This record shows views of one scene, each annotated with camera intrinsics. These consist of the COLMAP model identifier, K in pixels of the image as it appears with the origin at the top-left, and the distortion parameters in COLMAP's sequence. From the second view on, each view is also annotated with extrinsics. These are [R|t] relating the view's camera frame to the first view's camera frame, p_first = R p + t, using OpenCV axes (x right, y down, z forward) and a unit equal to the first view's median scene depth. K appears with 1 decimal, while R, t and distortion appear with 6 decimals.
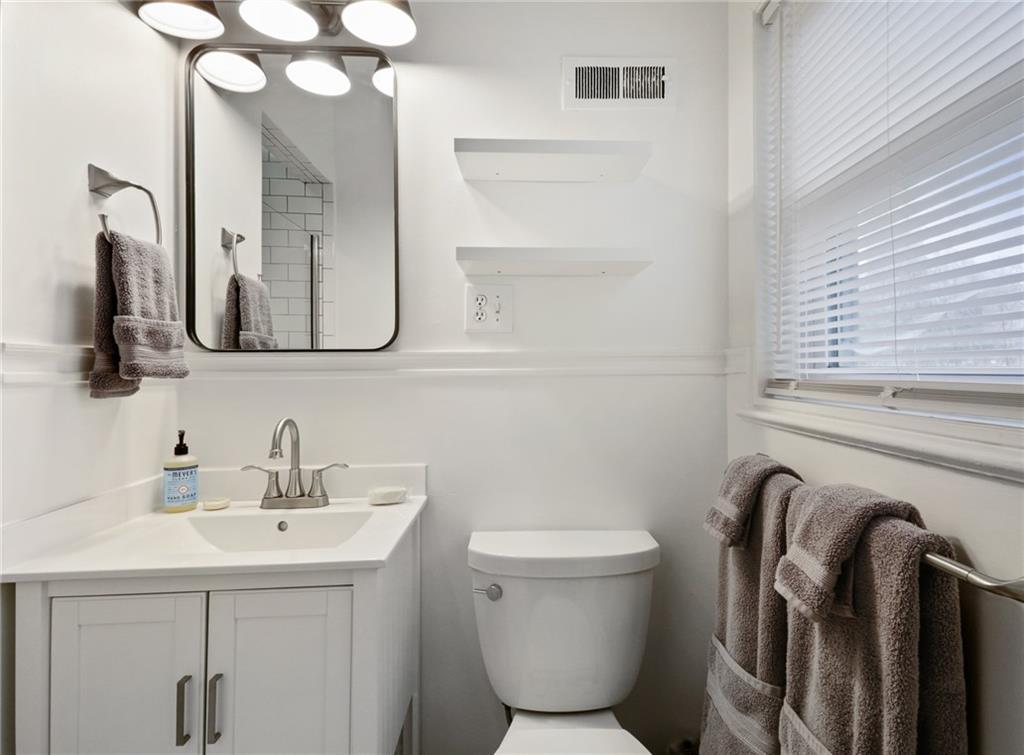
lens RADIAL K [[544.4, 0, 528.8], [0, 544.4, 361.5], [0, 0, 1]] dist [0.034480, 0.000007]
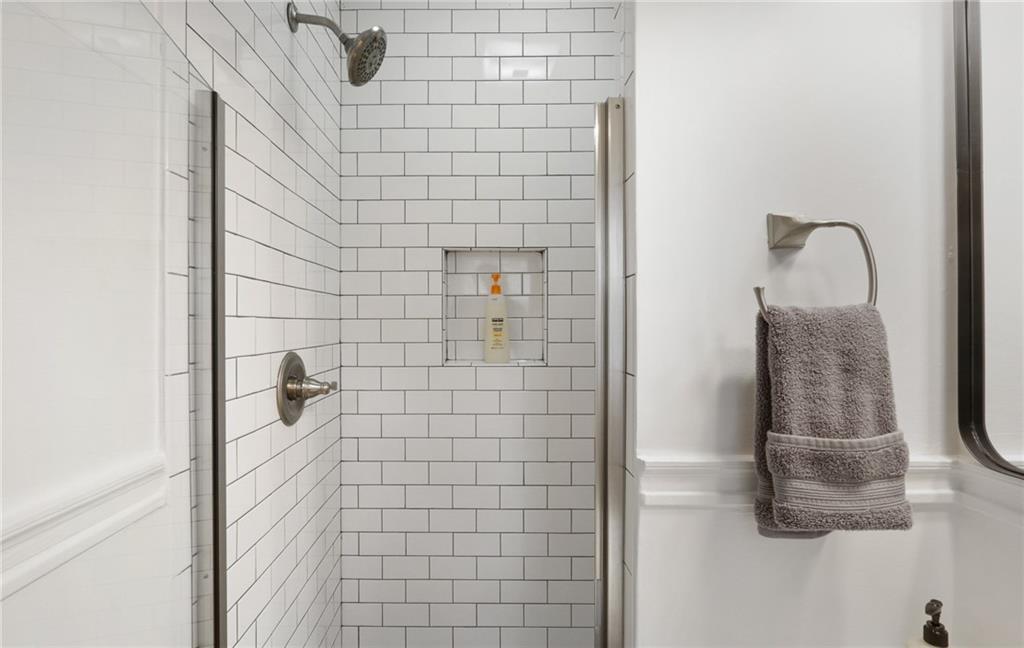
lens RADIAL K [[506.6, 0, 512.0], [0, 506.6, 324.0], [0, 0, 1]] dist [0.002281, 0.000496]
pose [[0.003488, 0.011879, -0.999923, -0.088883], [0.015629, 0.999807, 0.011932, -0.186182], [0.999872, -0.015669, 0.003301, 0.551021]]
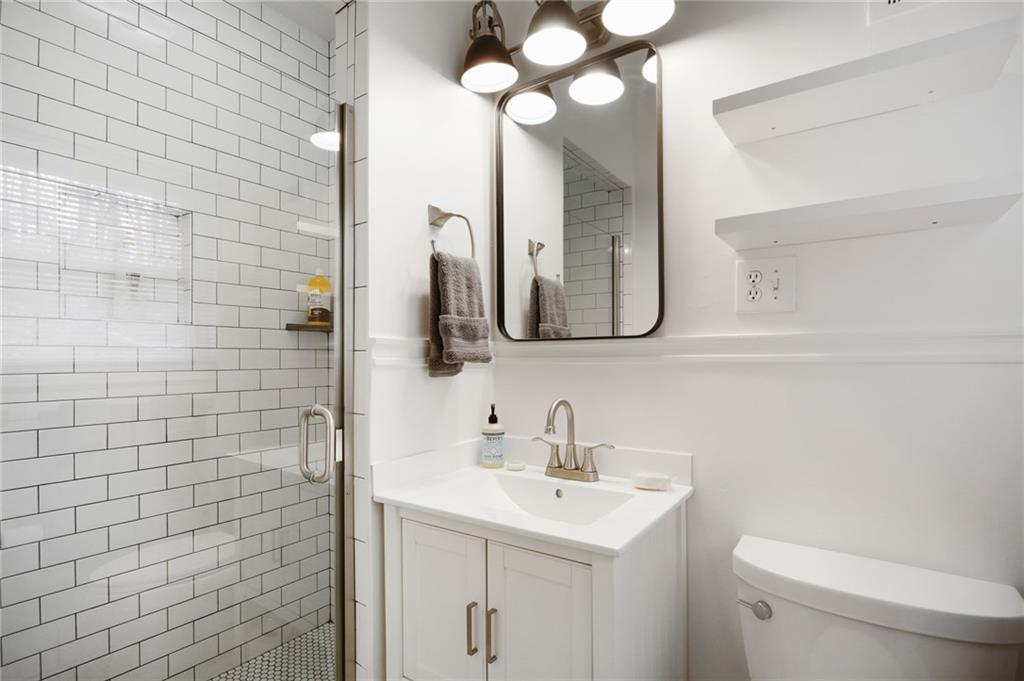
lens RADIAL K [[487.6, 0, 515.6], [0, 487.6, 357.3], [0, 0, 1]] dist [-0.001753, 0.000597]
pose [[0.804293, -0.000307, -0.594233, 0.075538], [0.011700, 0.999814, 0.015319, 0.001777], [0.594118, -0.019274, 0.804147, 0.137275]]
